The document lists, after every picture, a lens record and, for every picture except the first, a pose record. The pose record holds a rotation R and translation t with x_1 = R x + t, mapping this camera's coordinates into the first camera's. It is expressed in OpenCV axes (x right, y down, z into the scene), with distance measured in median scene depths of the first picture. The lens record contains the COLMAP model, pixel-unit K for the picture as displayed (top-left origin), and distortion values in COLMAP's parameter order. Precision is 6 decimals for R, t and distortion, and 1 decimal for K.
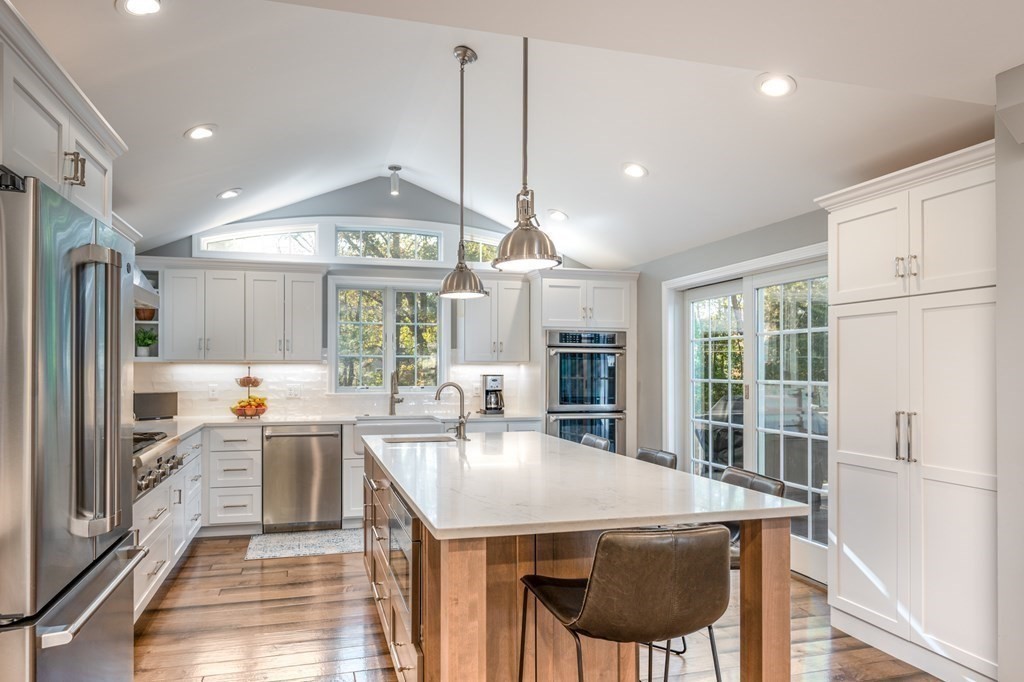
lens RADIAL K [[632.1, 0, 489.6], [0, 632.1, 365.2], [0, 0, 1]] dist [0.004142, -0.006281]
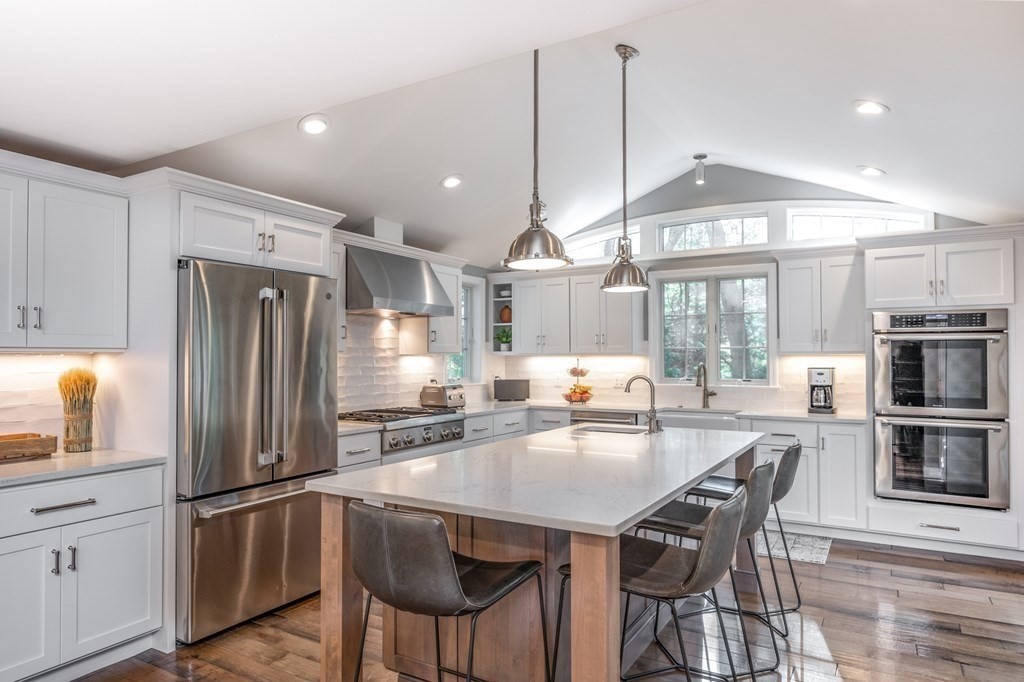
lens RADIAL K [[632.1, 0, 507.8], [0, 632.1, 344.2], [0, 0, 1]] dist [0.004142, -0.006281]
pose [[0.701847, -0.018490, -0.712087, 0.349671], [0.005871, 0.999779, -0.020174, -0.001871], [0.712303, 0.009978, 0.701801, 0.102718]]
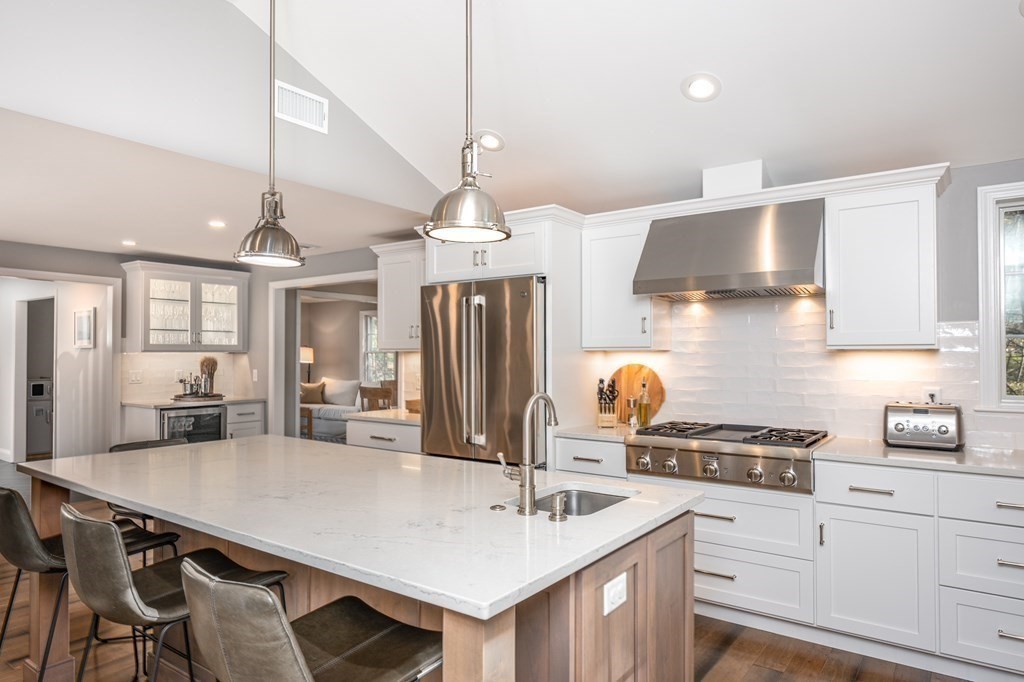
lens RADIAL K [[632.1, 0, 508.5], [0, 632.1, 340.0], [0, 0, 1]] dist [0.004142, -0.006281]
pose [[-0.785223, 0.001714, -0.619211, 0.192712], [0.008630, 0.999929, -0.008176, -0.014010], [0.619153, -0.011764, -0.785182, 0.967854]]
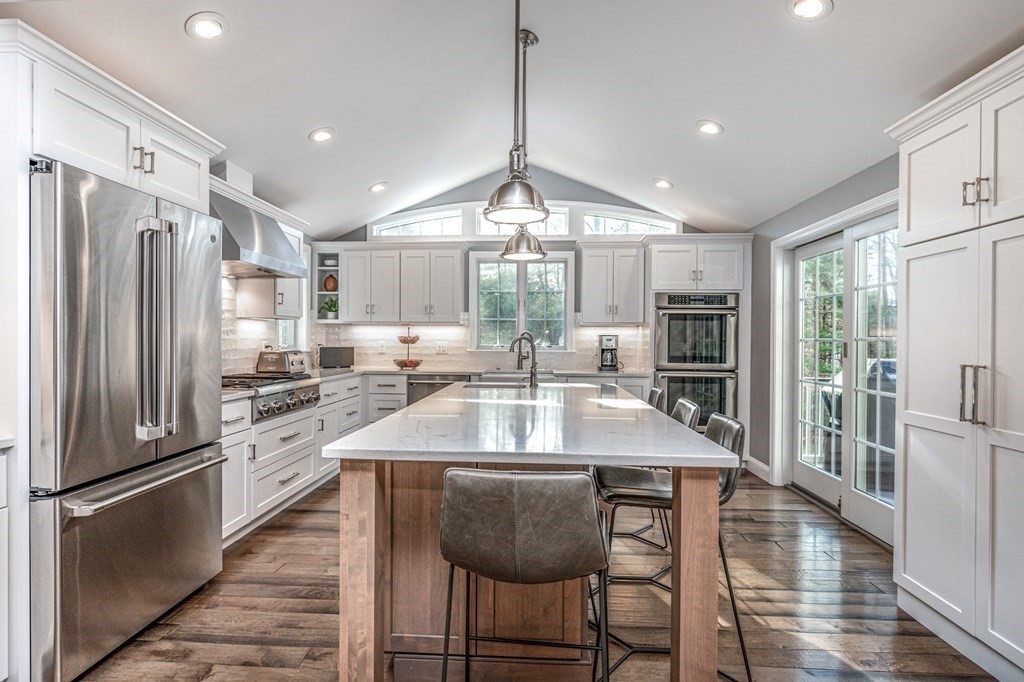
lens RADIAL K [[535.6, 0, 511.6], [0, 535.6, 339.4], [0, 0, 1]] dist [0.001660, -0.002652]
pose [[0.949065, 0.004631, -0.315046, 0.151148], [-0.002754, 0.999976, 0.006404, 0.018755], [0.315068, -0.005210, 0.949055, 0.065507]]
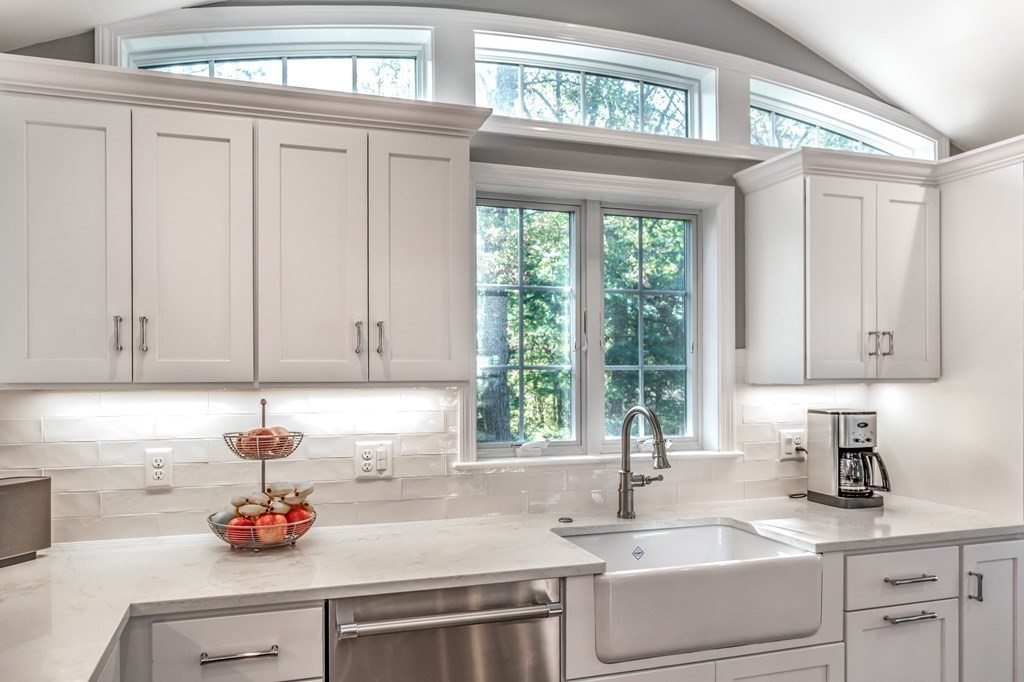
lens RADIAL K [[704.3, 0, 511.8], [0, 704.3, 370.9], [0, 0, 1]] dist [-0.003294, -0.011389]
pose [[0.998434, -0.004398, 0.055778, -0.265548], [0.004900, 0.999949, -0.008856, -0.008990], [-0.055736, 0.009116, 0.998404, 0.605199]]
